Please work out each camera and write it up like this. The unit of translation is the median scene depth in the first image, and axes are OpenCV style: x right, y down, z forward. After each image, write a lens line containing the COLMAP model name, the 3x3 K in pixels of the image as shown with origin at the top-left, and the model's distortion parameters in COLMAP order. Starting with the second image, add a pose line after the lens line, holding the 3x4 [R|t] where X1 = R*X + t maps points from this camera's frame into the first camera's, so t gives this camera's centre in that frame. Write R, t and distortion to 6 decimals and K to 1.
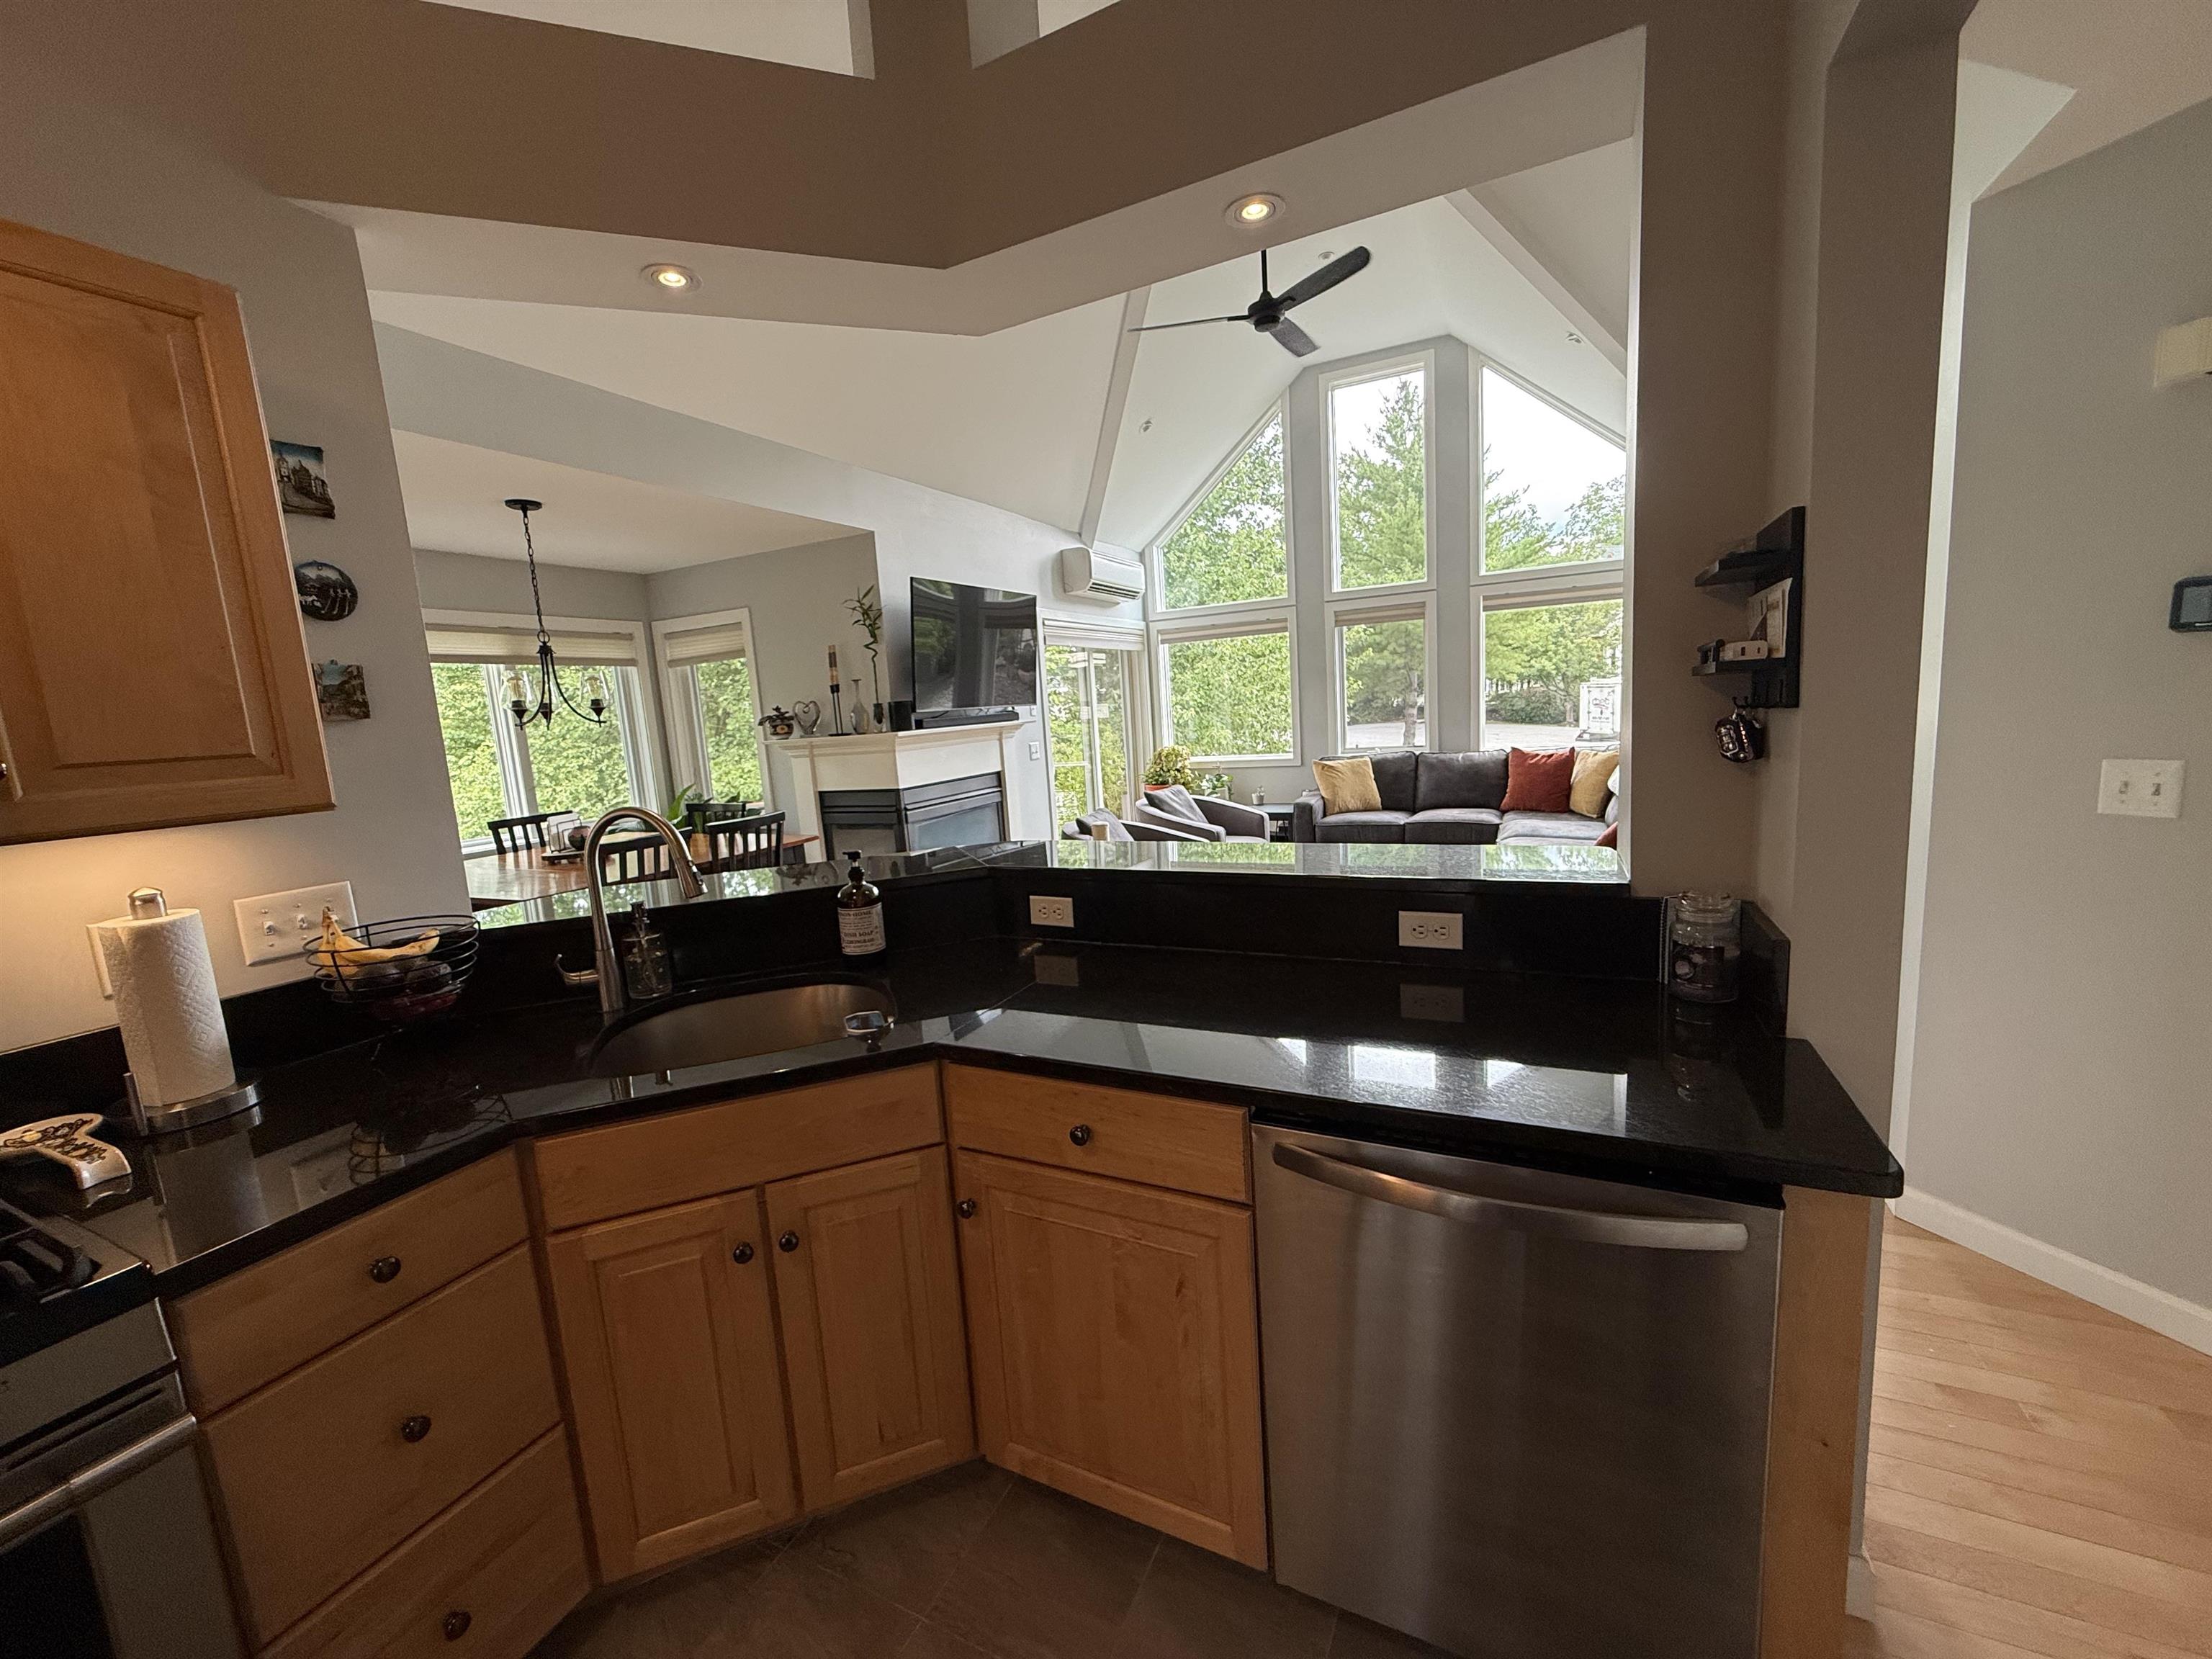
lens RADIAL K [[880.0, 0, 1099.7], [0, 880.0, 832.3], [0, 0, 1]] dist [0.003238, -0.000339]
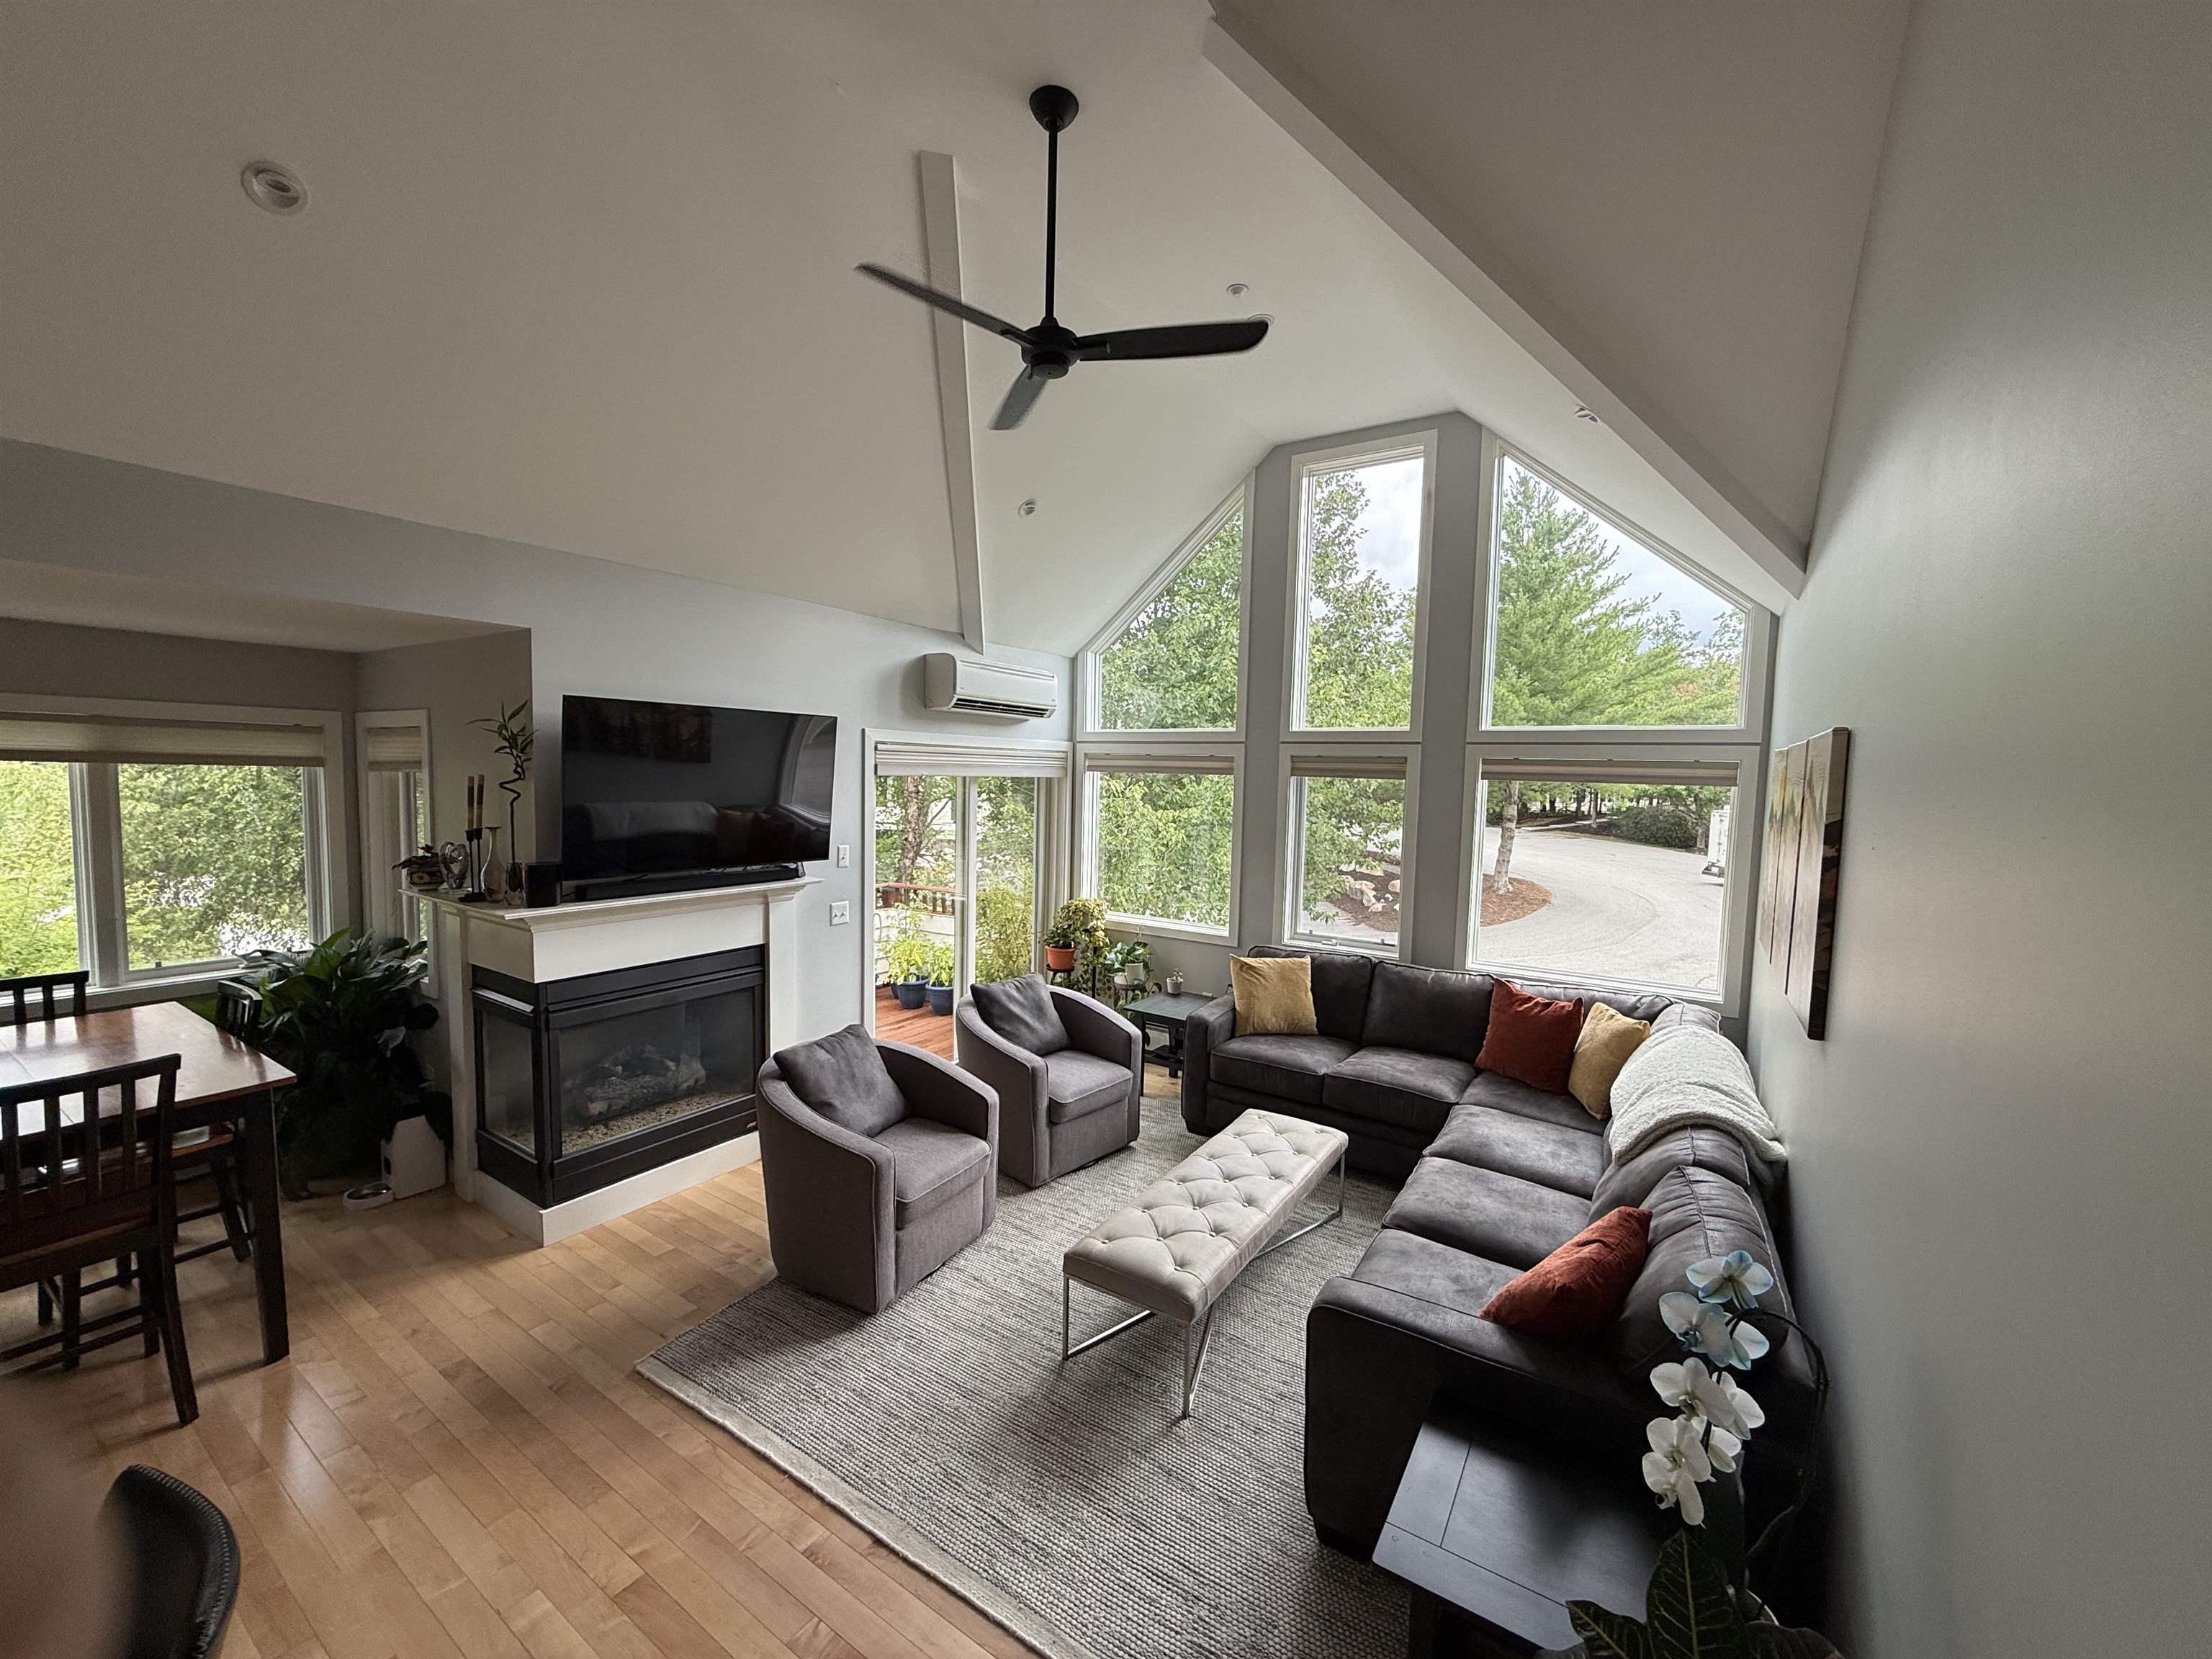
lens RADIAL K [[880.0, 0, 1098.1], [0, 880.0, 834.9], [0, 0, 1]] dist [0.003238, -0.000339]
pose [[0.988116, 0.098987, -0.117595, 0.214784], [-0.106917, 0.992261, -0.063149, -0.126915], [0.110434, 0.074971, 0.991052, 0.248656]]
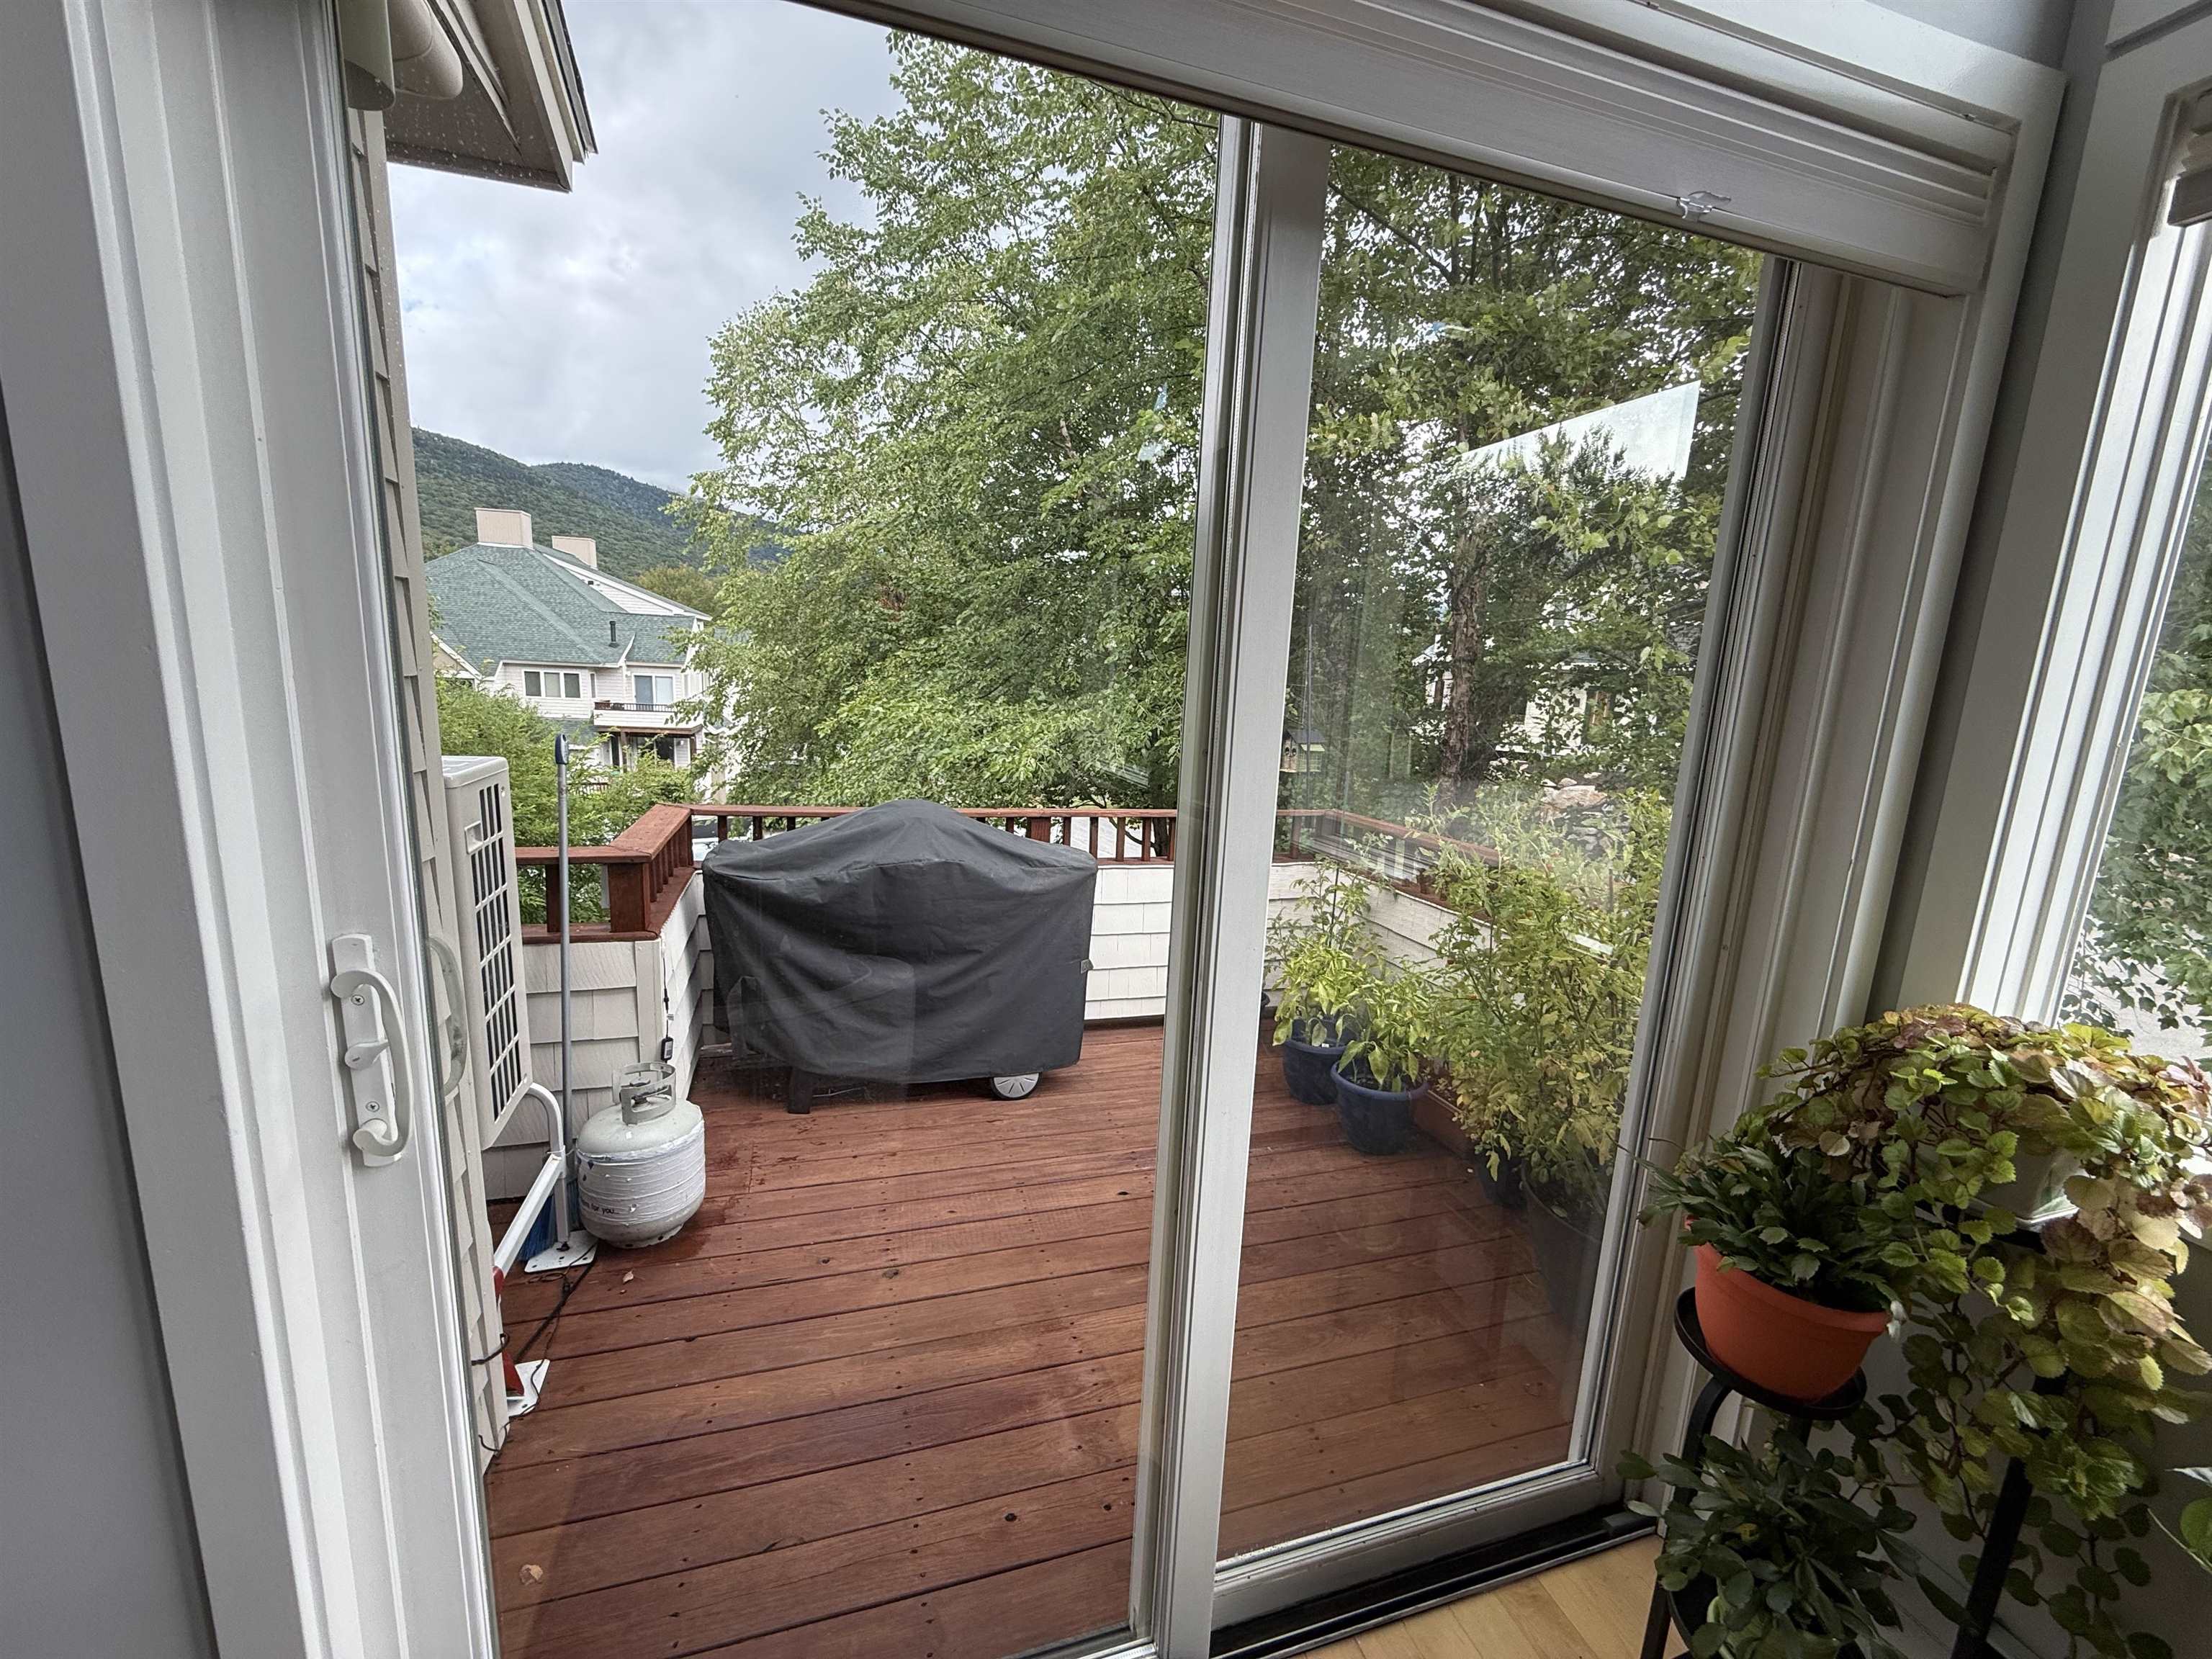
lens RADIAL K [[880.0, 0, 1092.0], [0, 880.0, 832.3], [0, 0, 1]] dist [0.003238, -0.000339]
pose [[0.681257, 0.223952, -0.696947, 0.086220], [-0.193396, 0.973290, 0.123708, -0.136888], [0.706036, 0.050510, 0.706372, 0.970228]]
